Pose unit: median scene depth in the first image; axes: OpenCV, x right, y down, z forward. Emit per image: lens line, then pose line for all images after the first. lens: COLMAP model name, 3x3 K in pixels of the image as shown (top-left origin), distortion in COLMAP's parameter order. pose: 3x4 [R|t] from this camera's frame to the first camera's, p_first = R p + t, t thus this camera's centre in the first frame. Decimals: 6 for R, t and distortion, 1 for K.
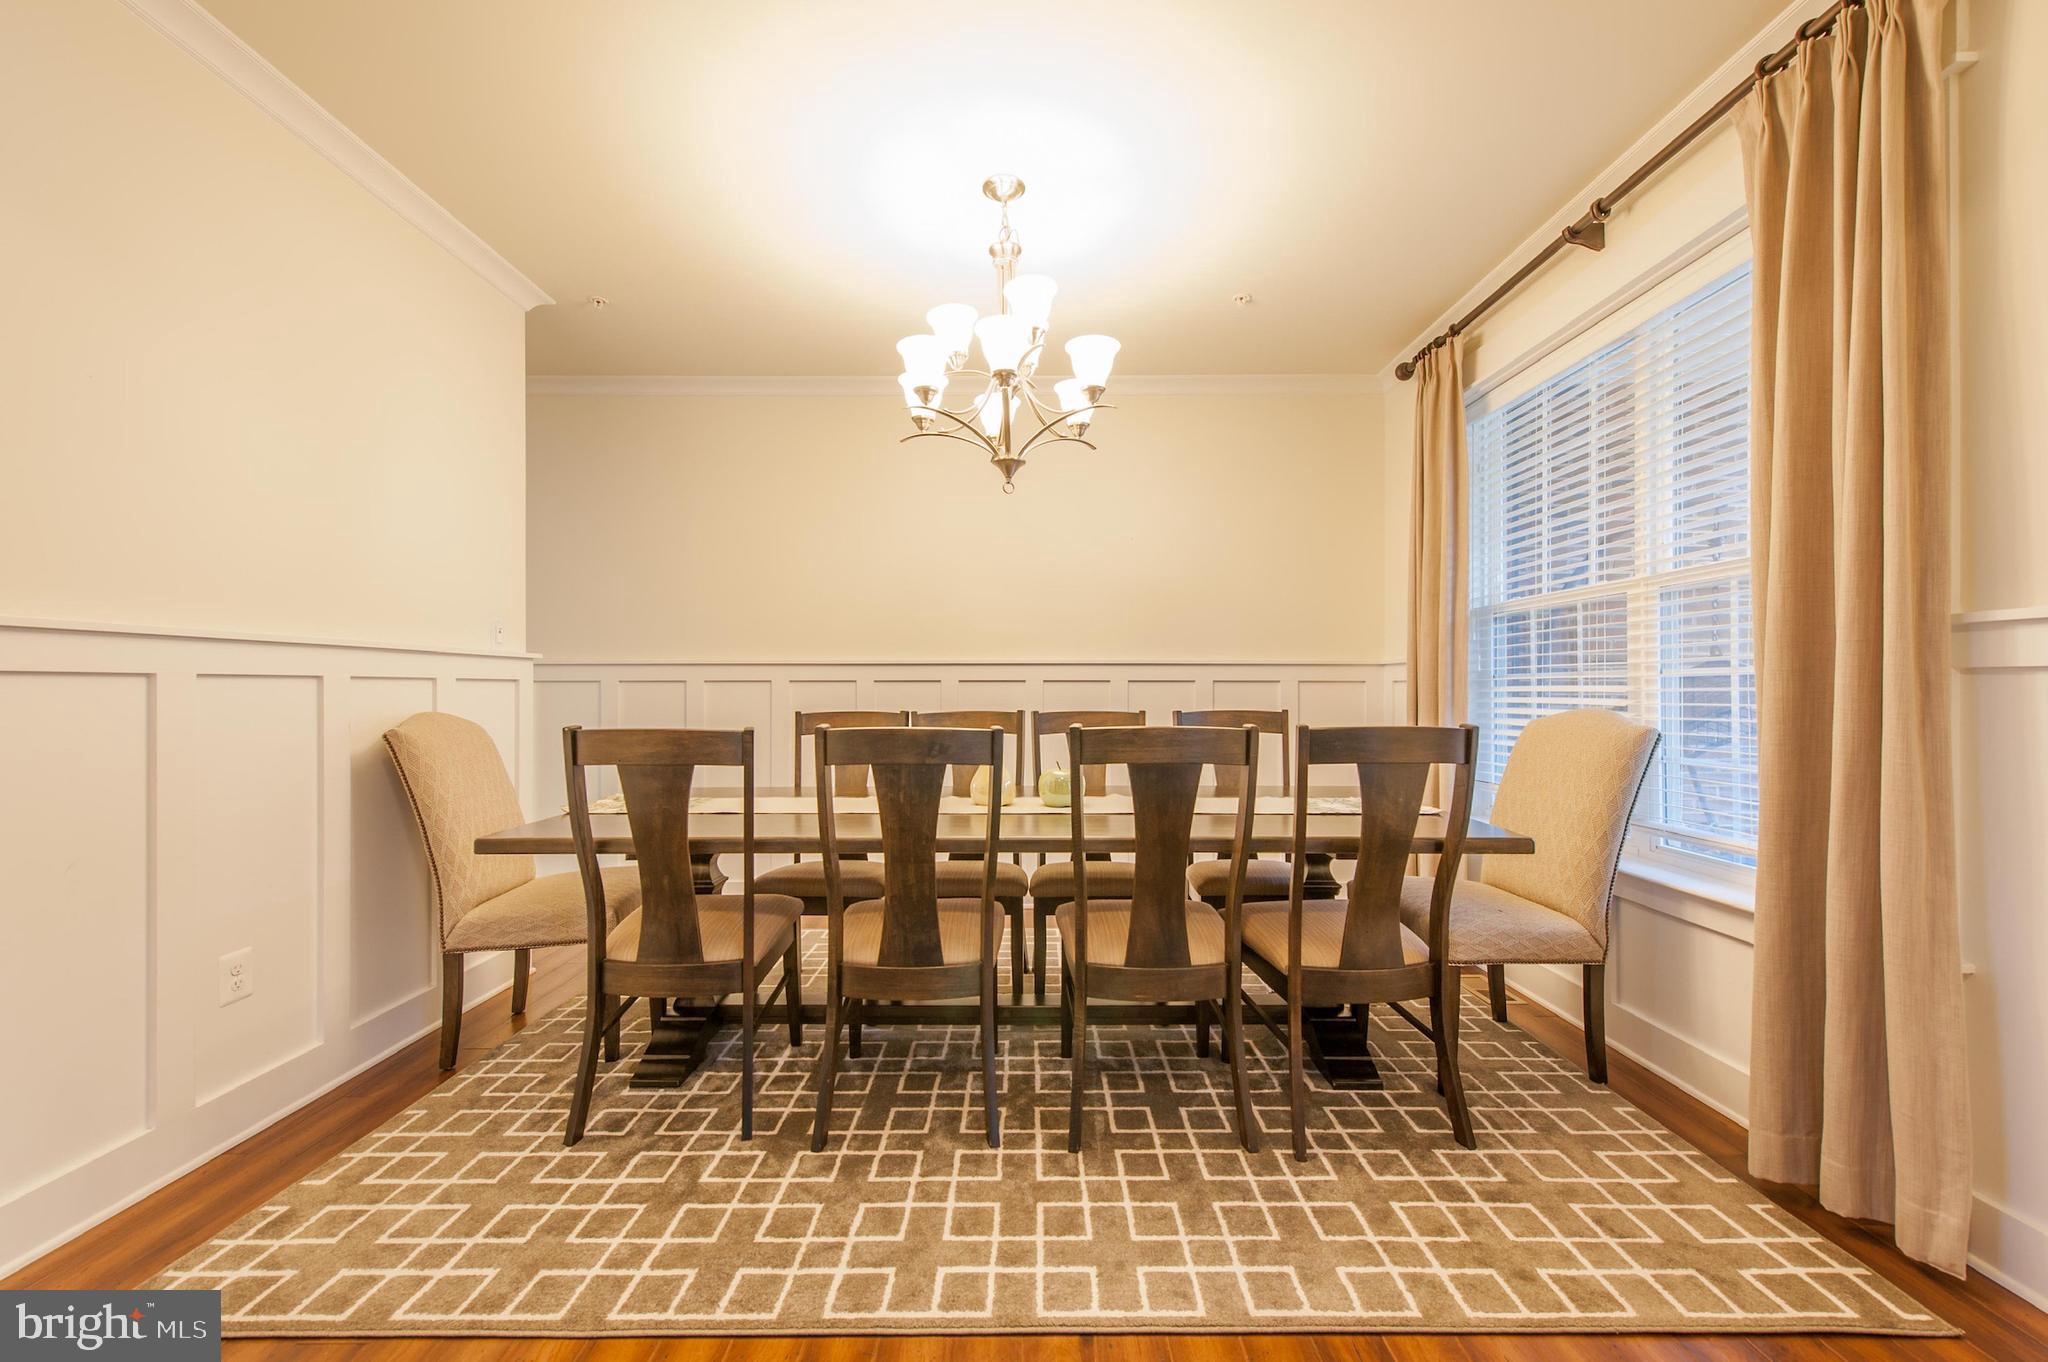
lens RADIAL K [[809.4, 0, 1026.8], [0, 809.4, 689.9], [0, 0, 1]] dist [0.008780, -0.002094]
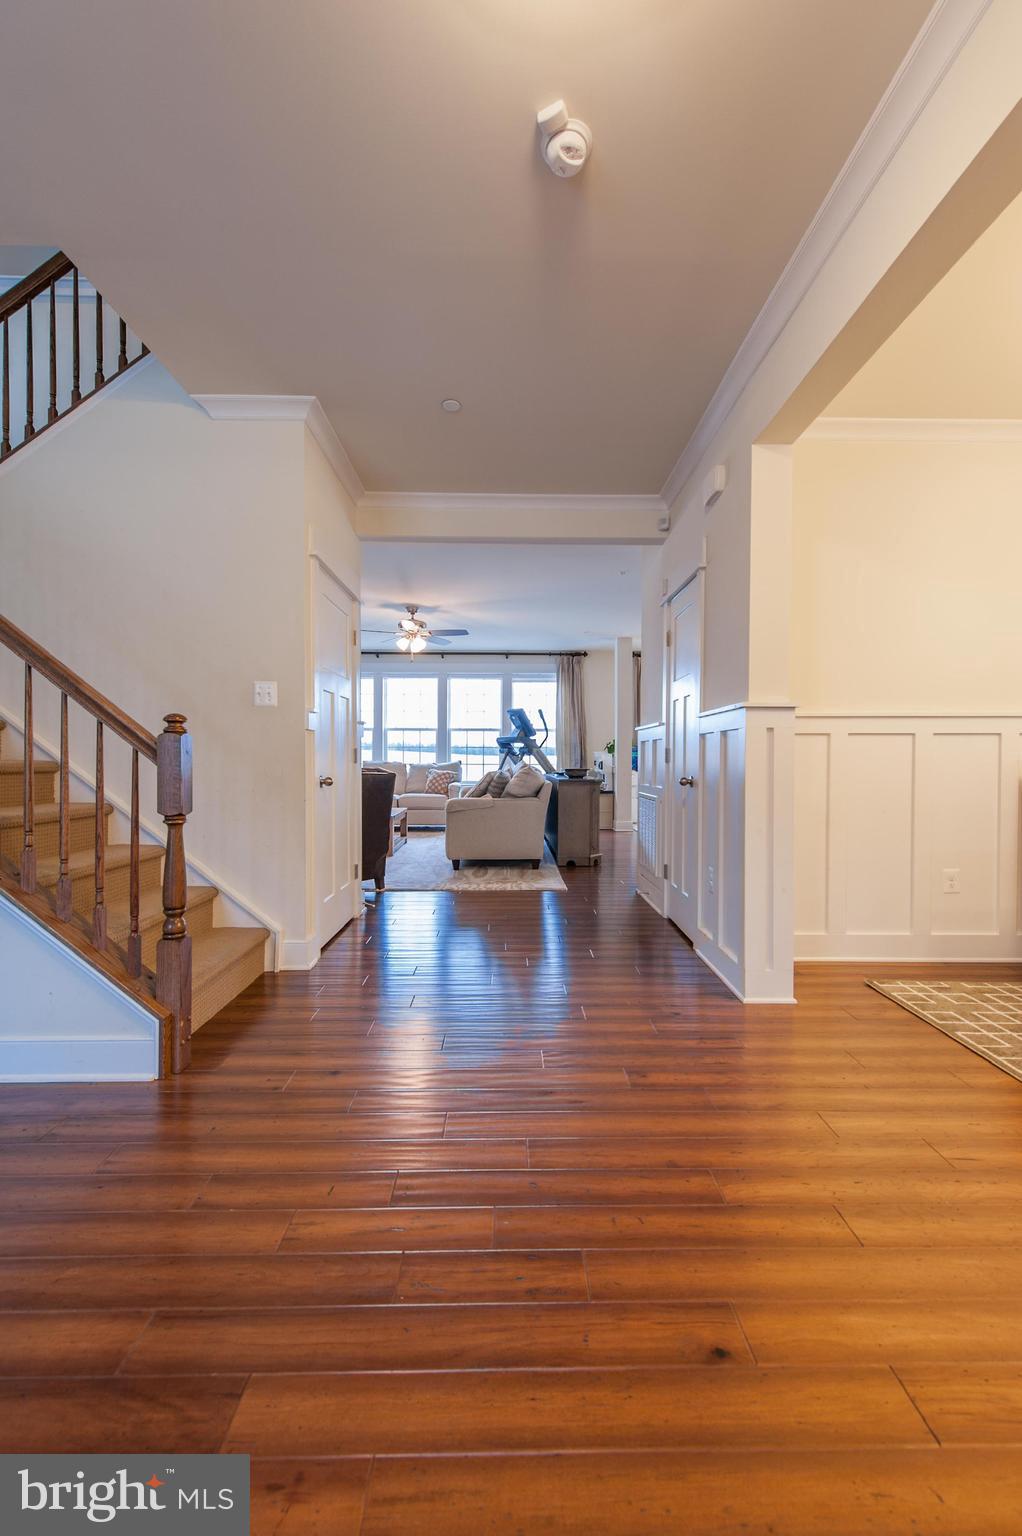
lens RADIAL K [[607.0, 0, 507.5], [0, 607.0, 763.5], [0, 0, 1]] dist [0.008780, -0.002094]
pose [[-0.000208, 0.009116, -0.999958, 0.630598], [-0.001328, 0.999958, 0.009116, 0.051025], [0.999999, 0.001330, -0.000195, -0.125408]]
